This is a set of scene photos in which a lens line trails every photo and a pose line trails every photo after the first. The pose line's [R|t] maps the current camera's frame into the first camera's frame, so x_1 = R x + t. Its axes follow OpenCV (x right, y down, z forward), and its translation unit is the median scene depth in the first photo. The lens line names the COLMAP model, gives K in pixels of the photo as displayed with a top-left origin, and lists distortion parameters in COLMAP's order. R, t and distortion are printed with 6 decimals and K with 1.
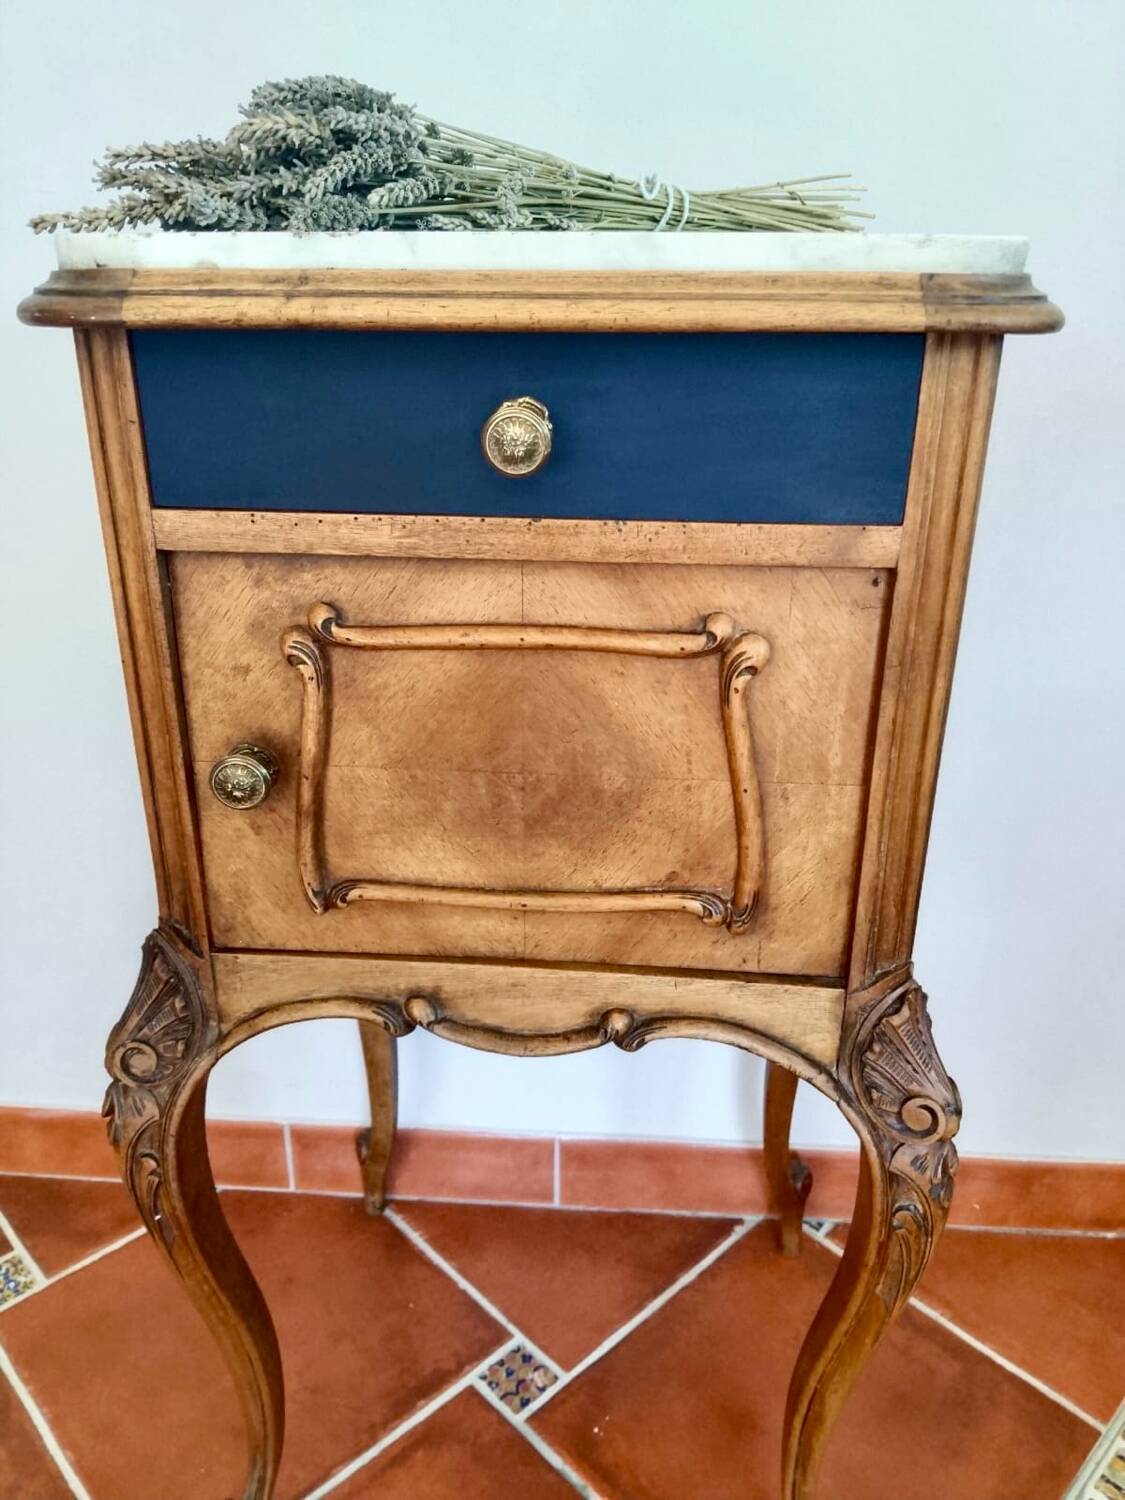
lens RADIAL K [[1141.7, 0, 561.7], [0, 1141.7, 752.4], [0, 0, 1]] dist [0.049769, -0.144162]
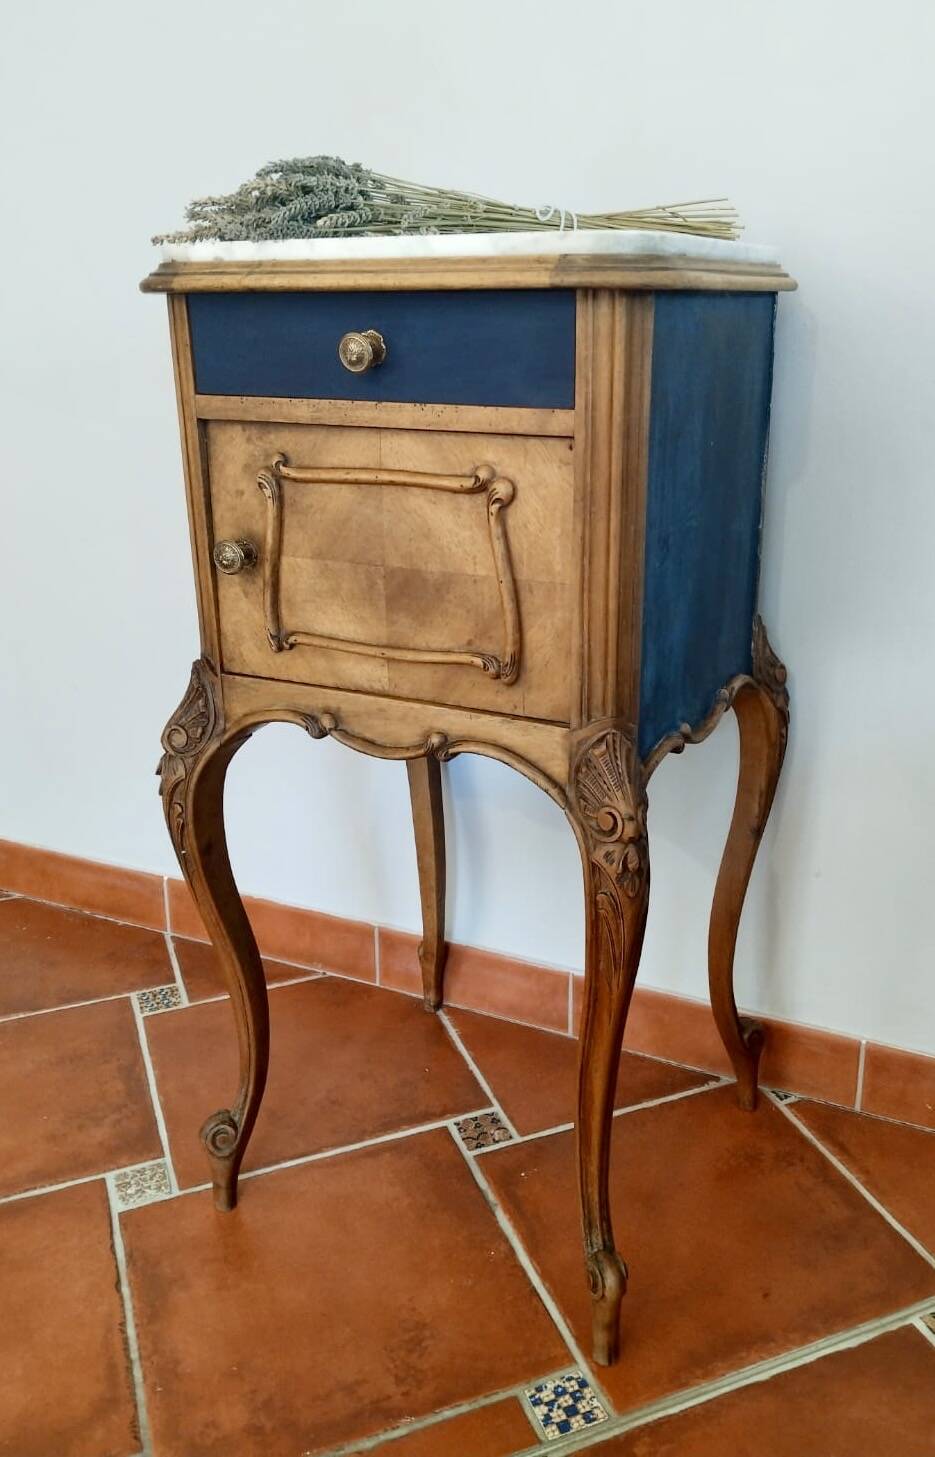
lens RADIAL K [[1192.1, 0, 532.6], [0, 1192.1, 693.4], [0, 0, 1]] dist [0.063685, -0.169220]
pose [[0.936815, 0.101012, -0.334924, 0.757529], [-0.130370, 0.989246, -0.066304, 0.285335], [0.324625, 0.105779, 0.939909, -0.504748]]
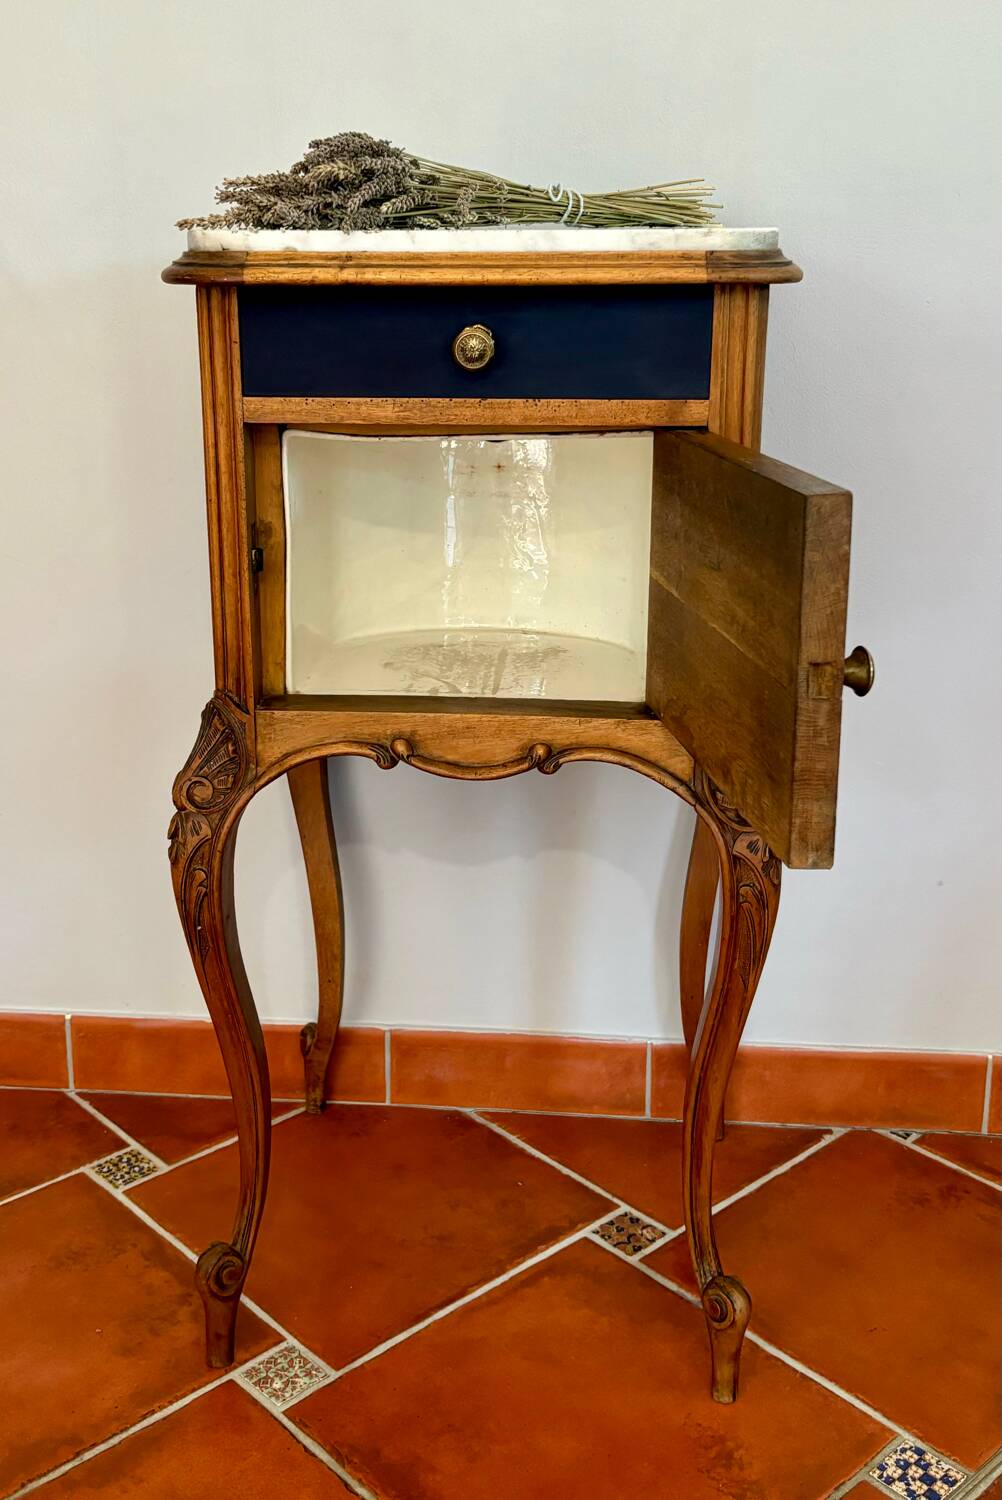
lens RADIAL K [[1613.4, 0, 469.1], [0, 1613.4, 686.9], [0, 0, 1]] dist [0.051116, -0.018322]
pose [[0.999969, -0.006880, -0.003779, -0.034342], [0.006364, 0.992415, -0.122764, 0.435977], [0.004595, 0.122736, 0.992429, -1.103772]]
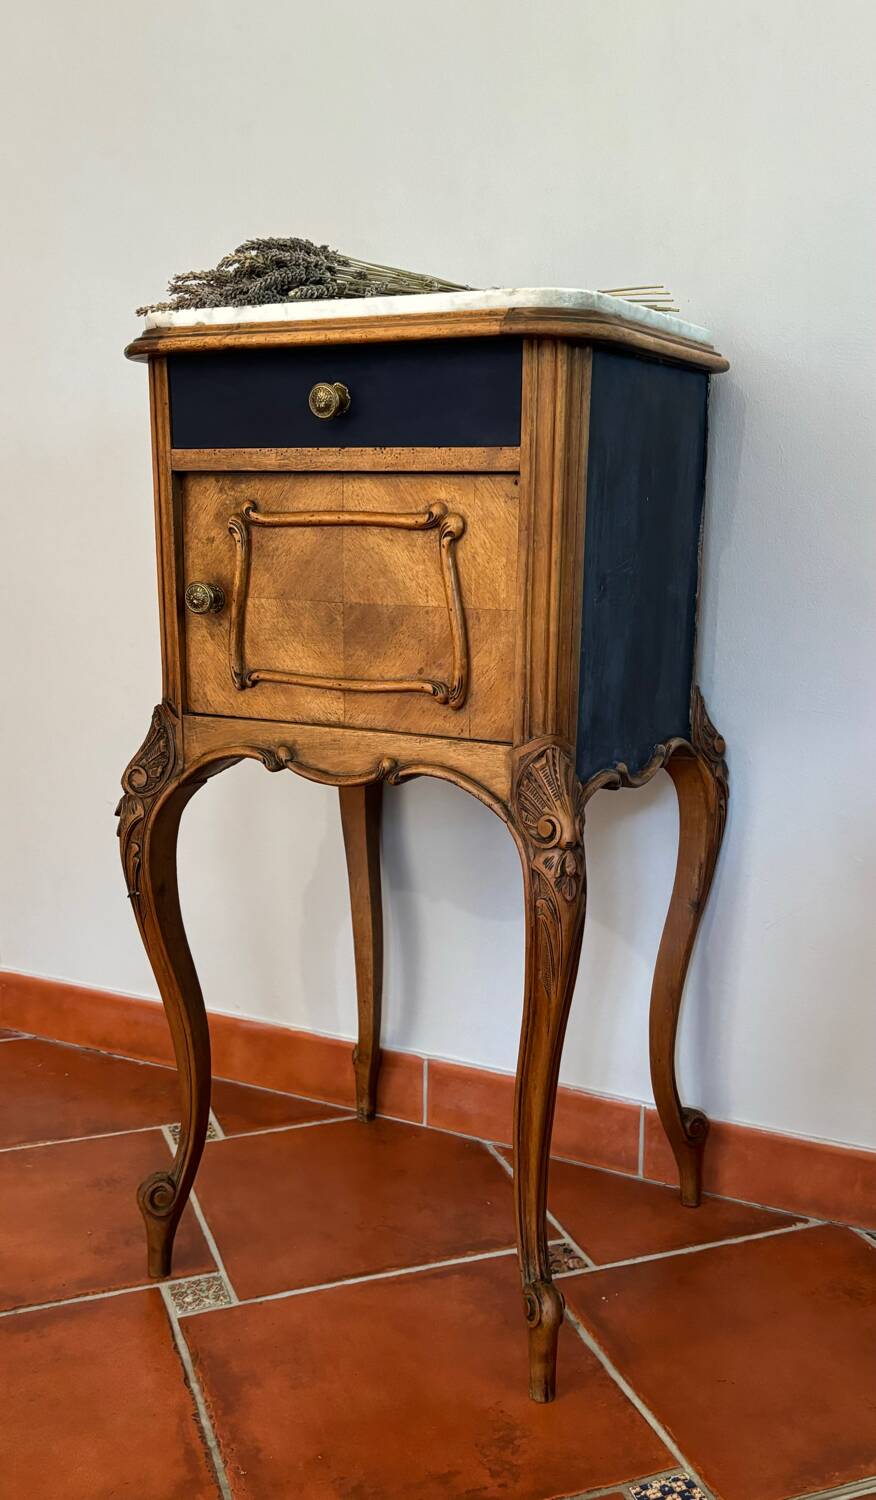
lens RADIAL K [[1383.7, 0, 442.3], [0, 1383.7, 805.7], [0, 0, 1]] dist [0.118095, -0.412072]
pose [[0.929802, 0.081565, -0.358910, 0.907995], [-0.145417, 0.977210, -0.154643, 0.636563], [0.338116, 0.195979, 0.920472, -0.848770]]
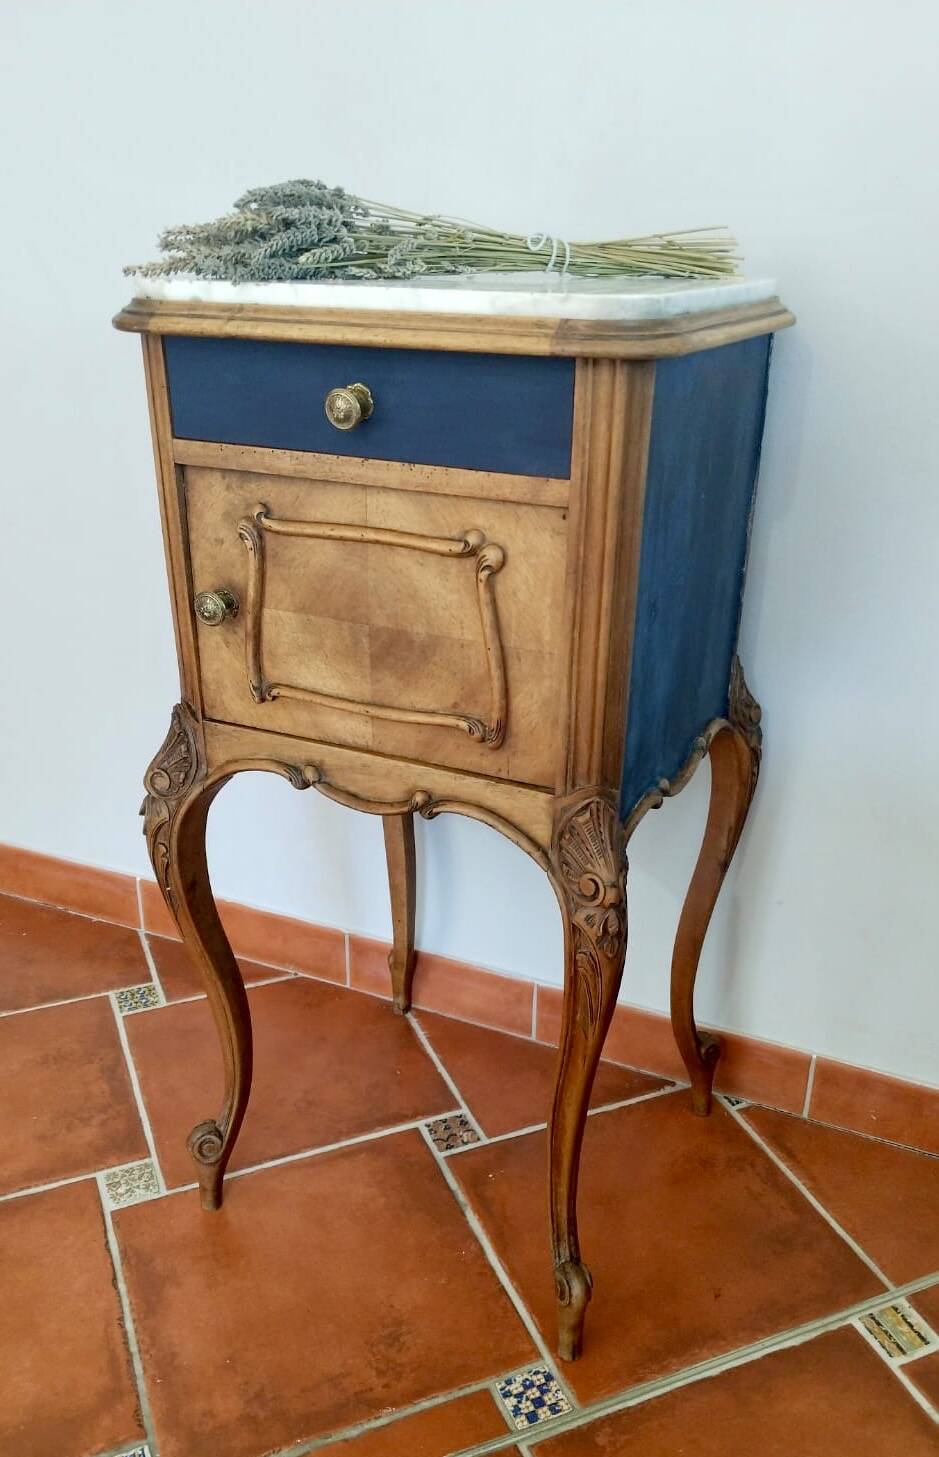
lens RADIAL K [[1184.0, 0, 494.6], [0, 1184.0, 822.8], [0, 0, 1]] dist [0.081728, -0.221458]
pose [[0.939079, 0.162385, -0.302922, 0.690173], [-0.144360, 0.986193, 0.081134, 0.133902], [0.311914, -0.032461, 0.949556, -0.538687]]
